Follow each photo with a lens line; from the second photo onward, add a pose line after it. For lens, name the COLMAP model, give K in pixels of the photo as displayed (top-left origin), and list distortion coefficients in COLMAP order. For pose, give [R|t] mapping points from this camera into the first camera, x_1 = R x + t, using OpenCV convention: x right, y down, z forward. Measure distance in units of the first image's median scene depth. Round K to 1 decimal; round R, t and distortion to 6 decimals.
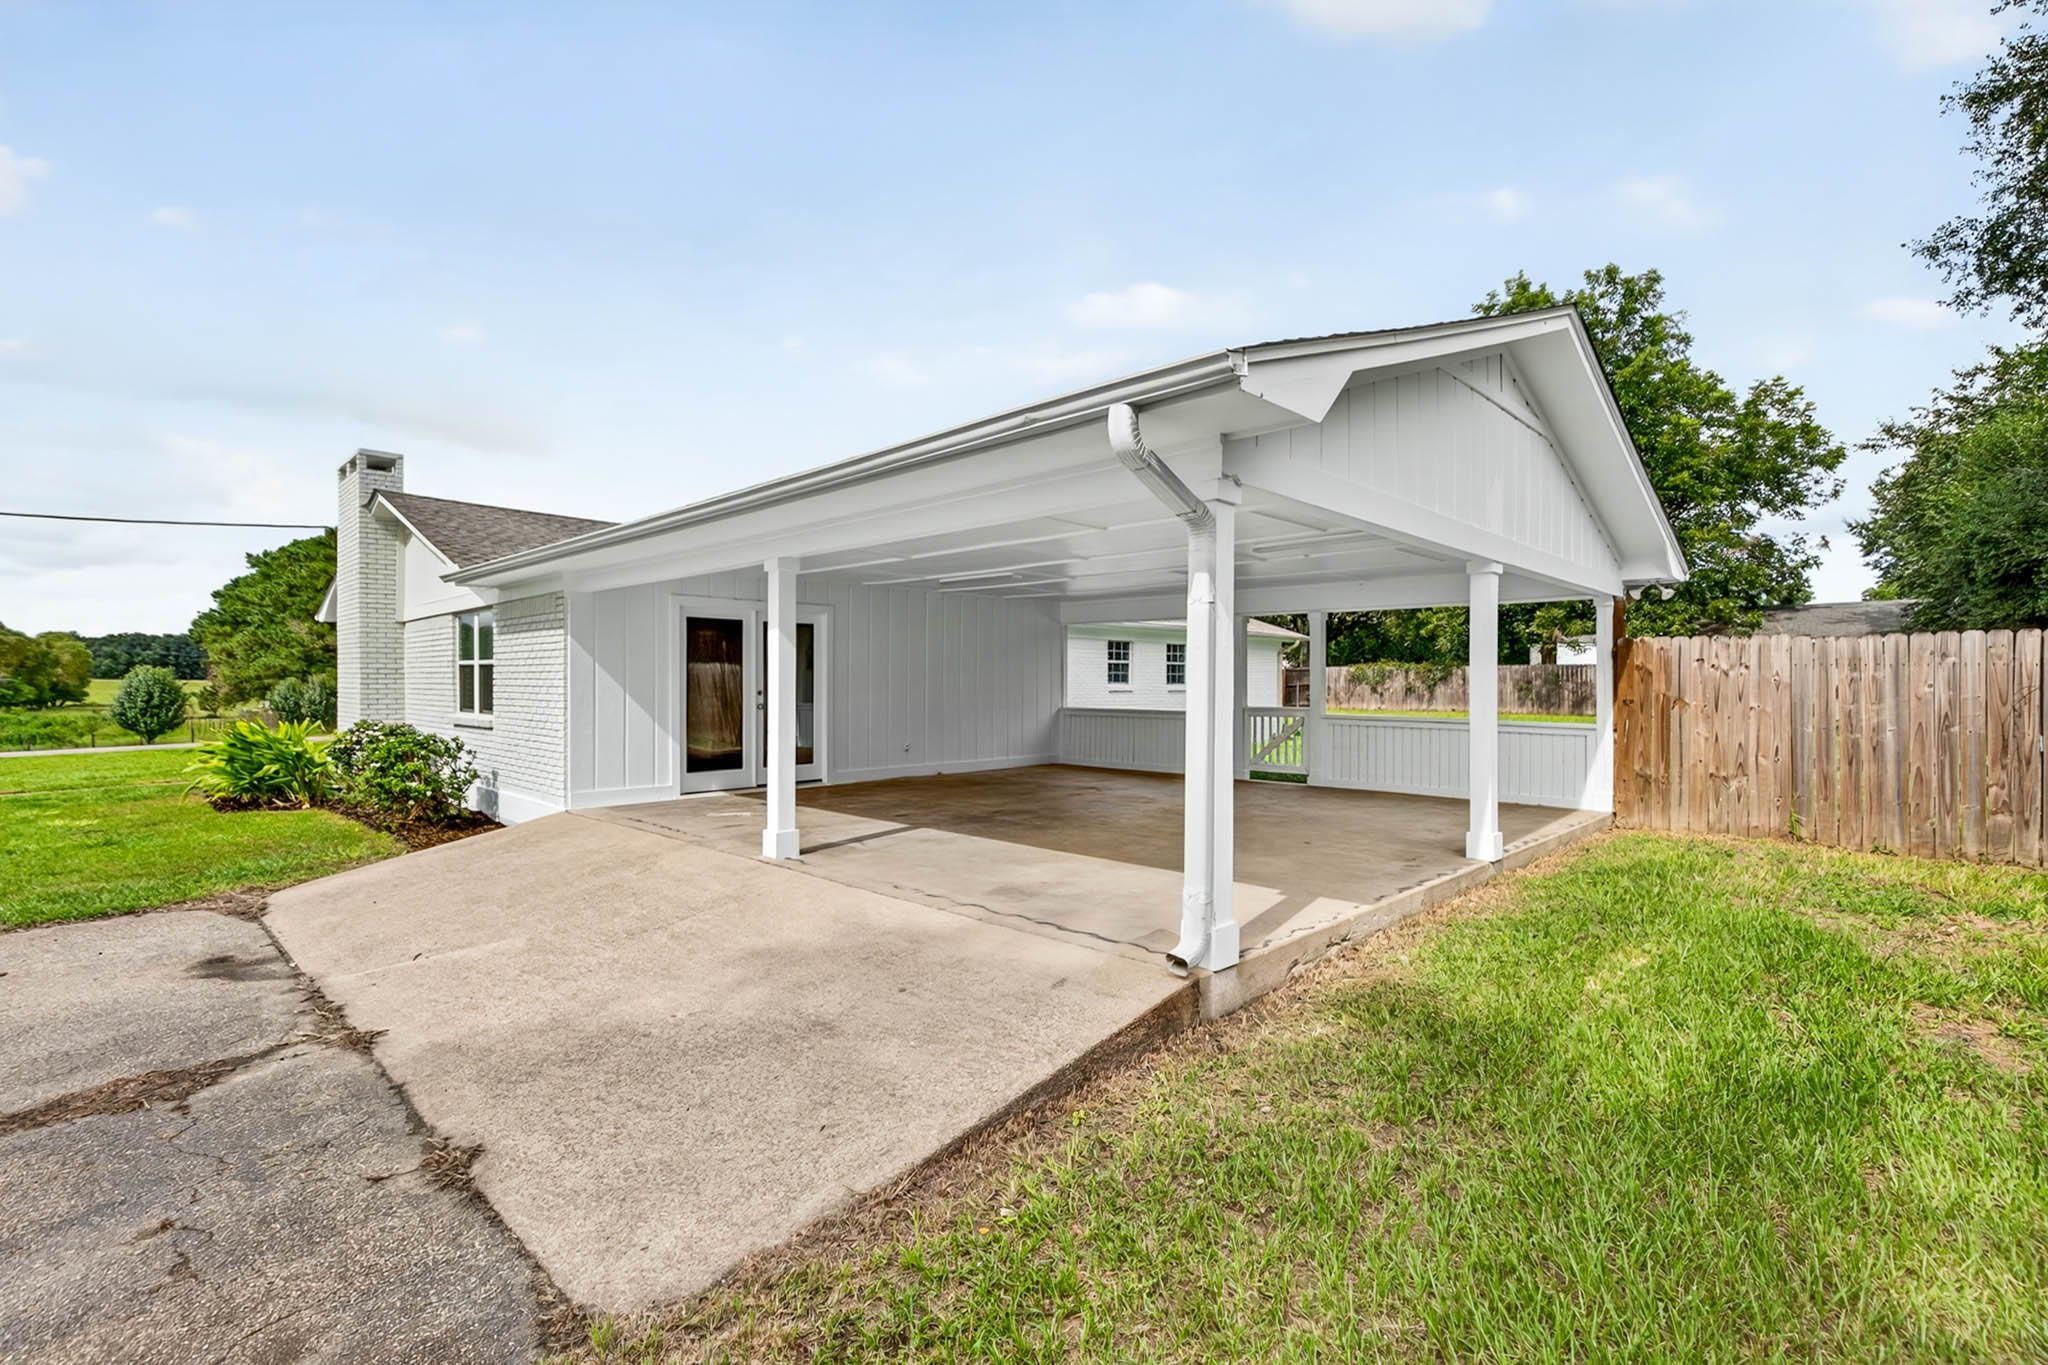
lens RADIAL K [[925.1, 0, 1028.8], [0, 925.1, 681.5], [0, 0, 1]] dist [-0.000338, -0.000431]
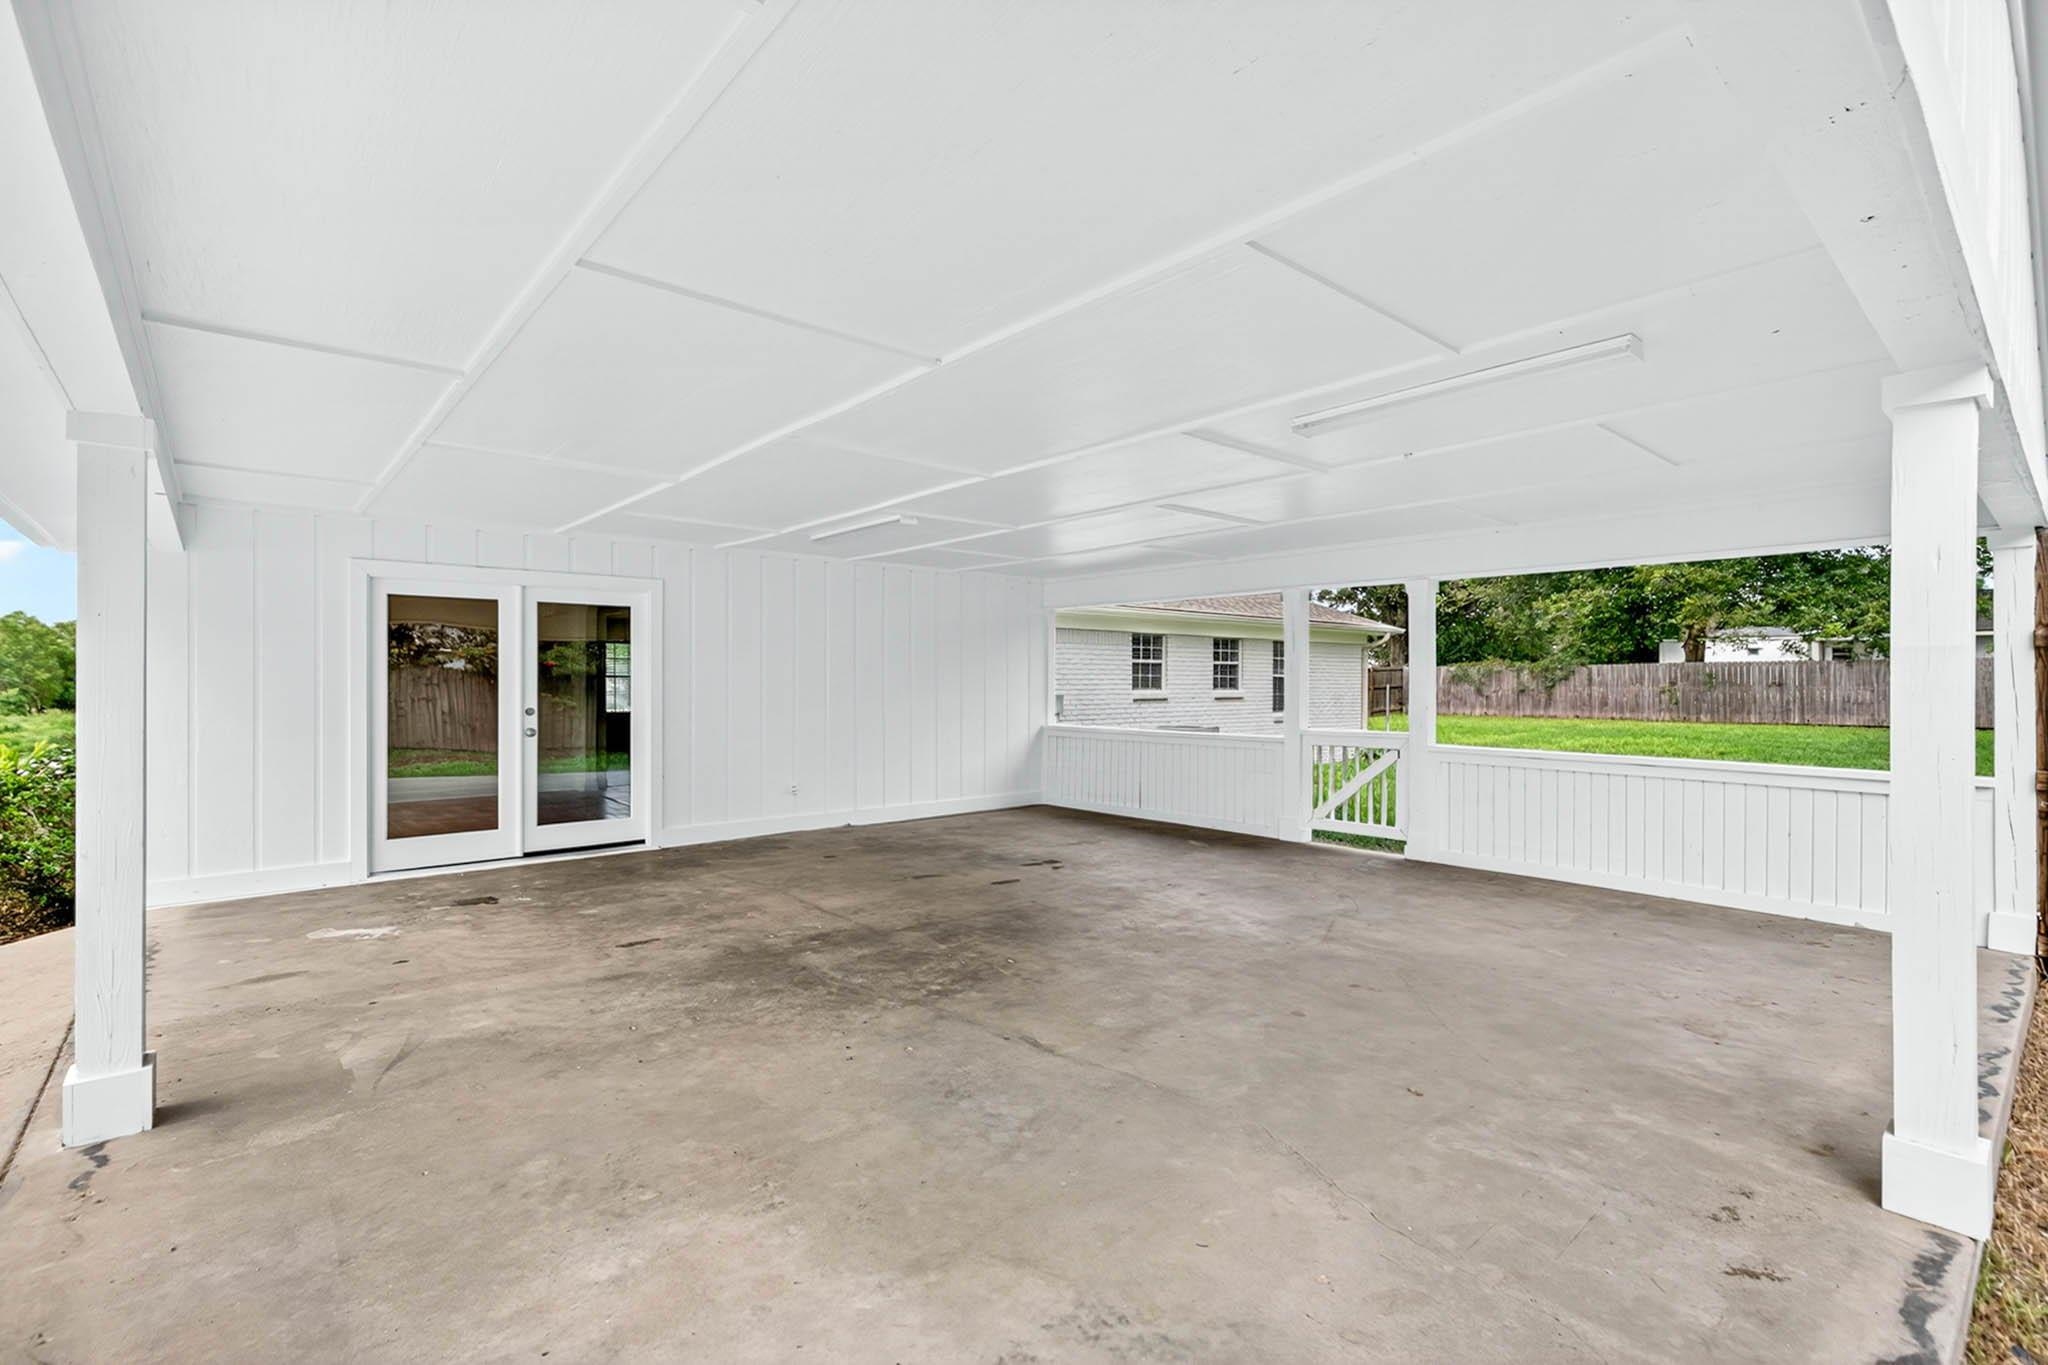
lens RADIAL K [[925.1, 0, 1016.5], [0, 925.1, 682.4], [0, 0, 1]] dist [-0.000338, -0.000431]
pose [[0.994974, -0.000364, -0.100138, 0.064979], [0.000528, 0.999999, 0.001609, -0.004919], [0.100137, -0.001653, 0.994972, 0.223176]]
